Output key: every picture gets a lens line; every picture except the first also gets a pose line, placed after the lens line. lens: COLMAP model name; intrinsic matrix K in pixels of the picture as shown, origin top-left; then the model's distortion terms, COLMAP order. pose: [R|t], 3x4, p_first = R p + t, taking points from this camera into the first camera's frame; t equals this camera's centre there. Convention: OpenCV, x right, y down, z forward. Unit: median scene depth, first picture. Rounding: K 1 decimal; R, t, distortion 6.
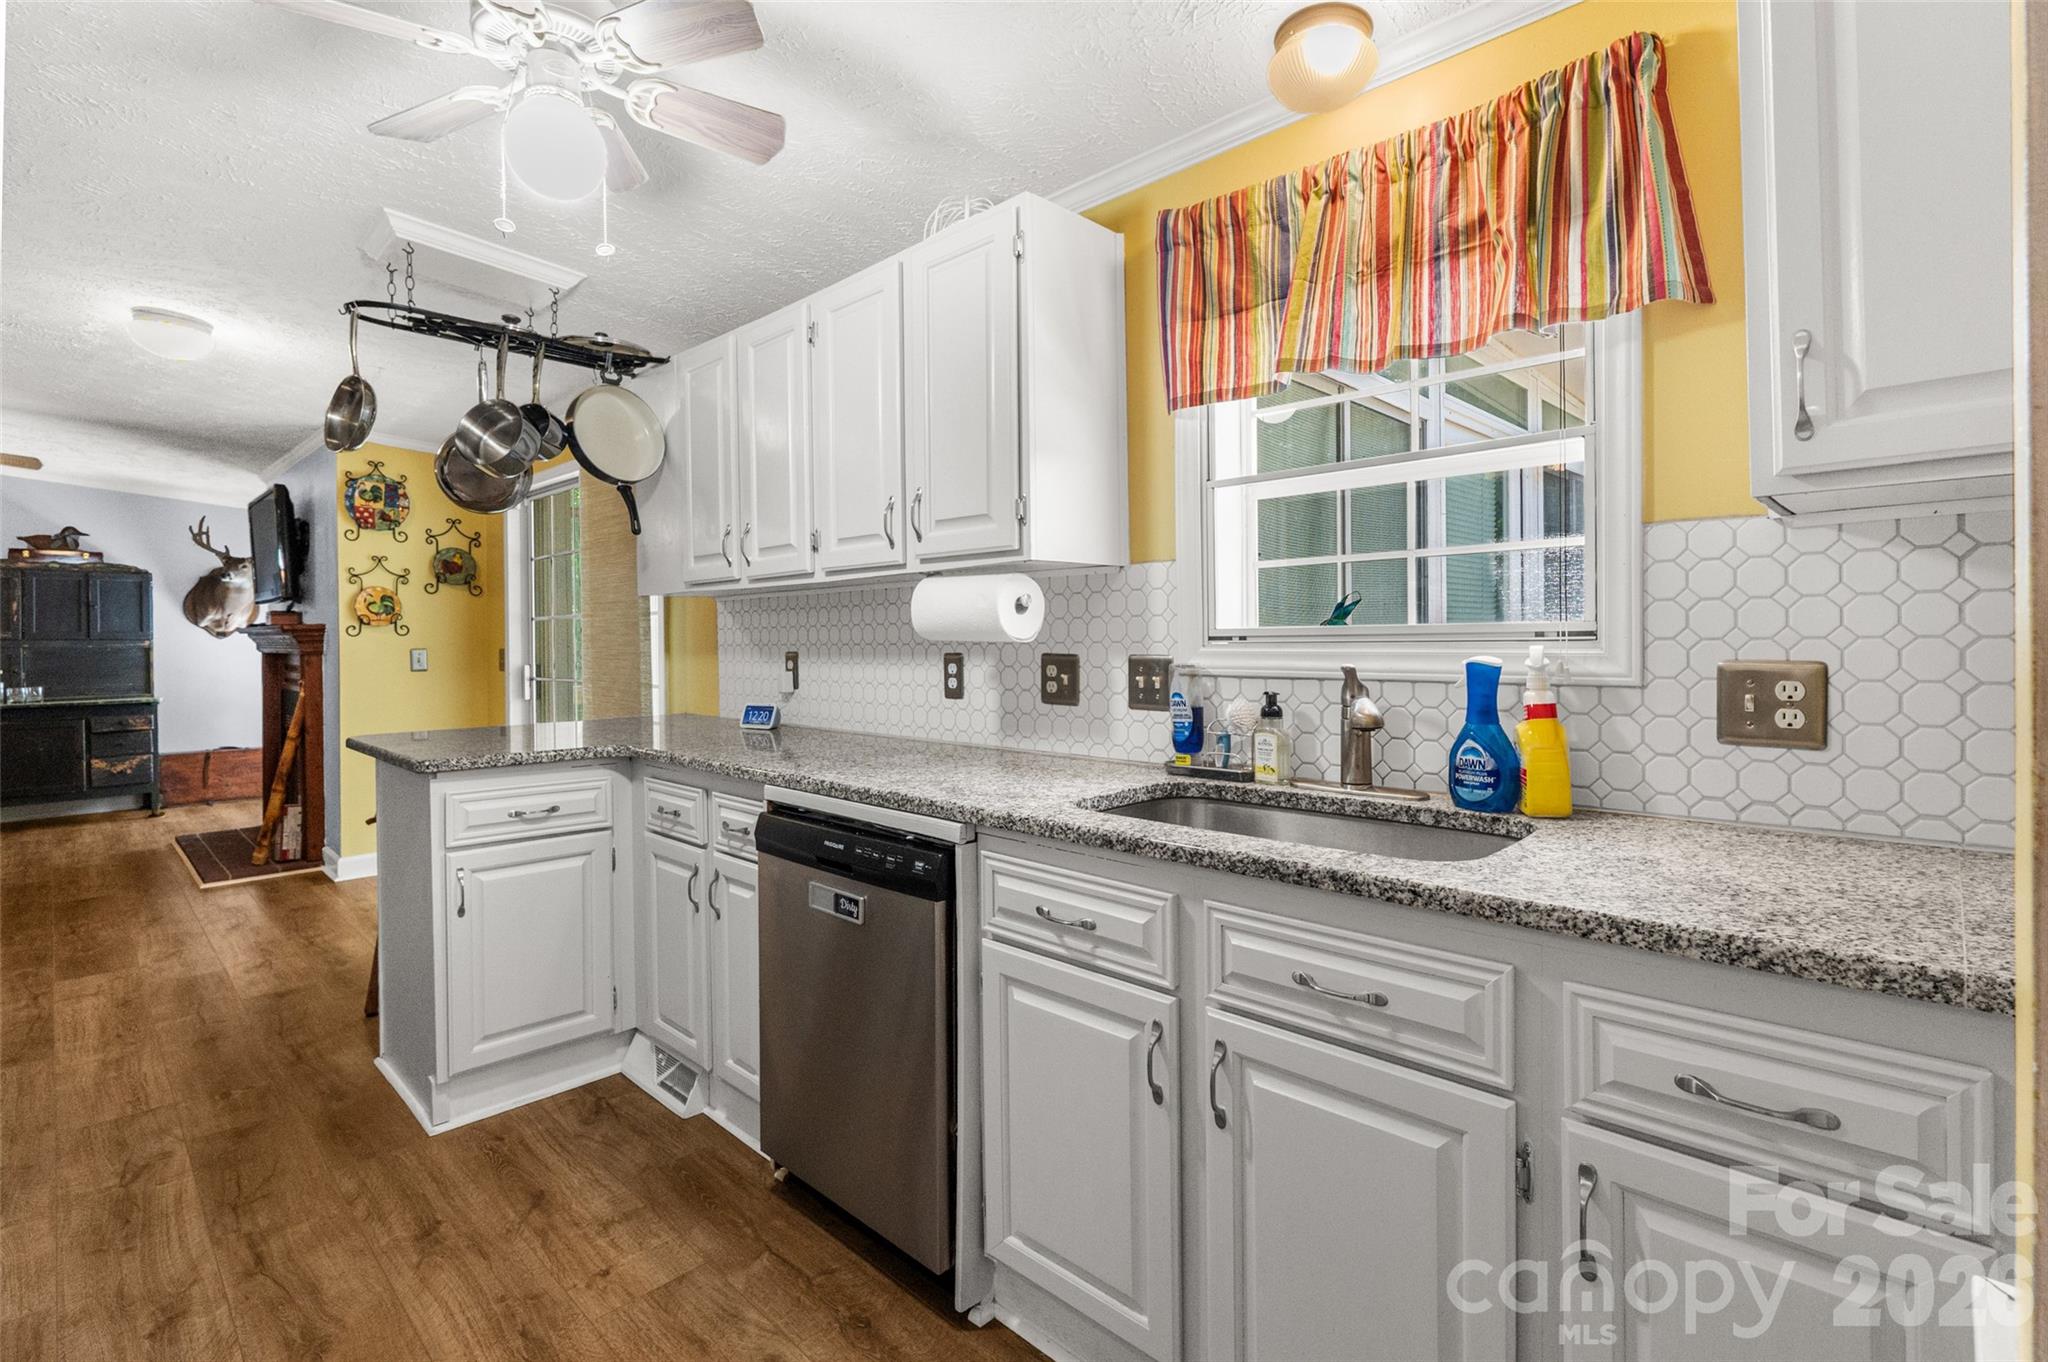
lens RADIAL K [[971.3, 0, 1023.5], [0, 971.3, 651.4], [0, 0, 1]] dist [-0.001345, -0.000351]
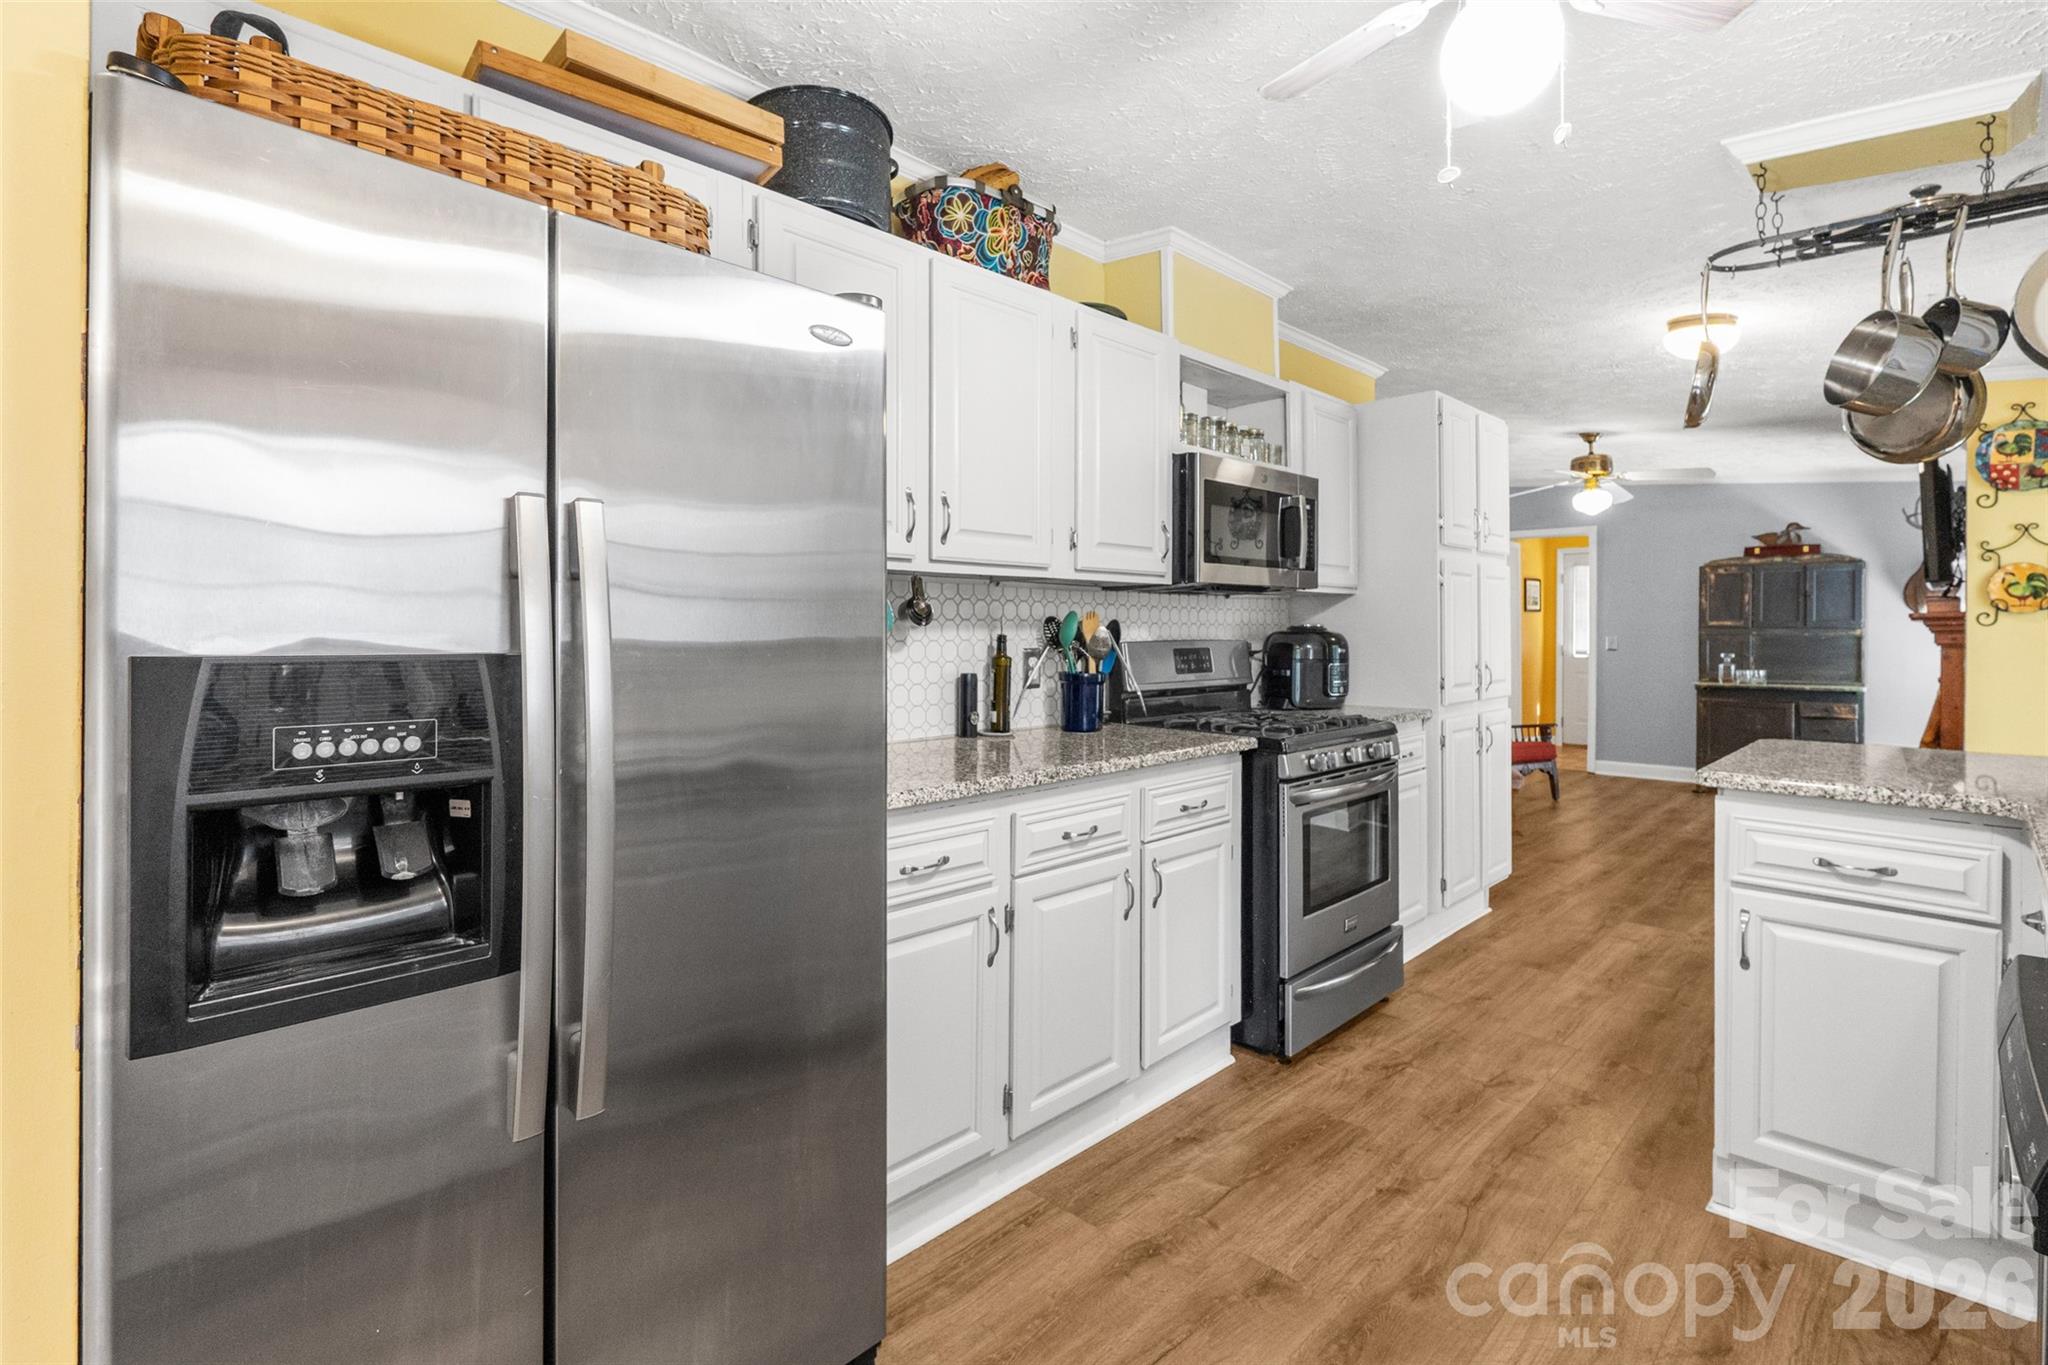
lens RADIAL K [[993.5, 0, 1058.3], [0, 993.5, 639.8], [0, 0, 1]] dist [-0.000371, -0.000112]
pose [[-0.003078, 0.017413, -0.999844, 0.140456], [-0.016327, 0.999714, 0.017461, -0.005814], [0.999862, 0.016378, -0.002793, 0.226660]]
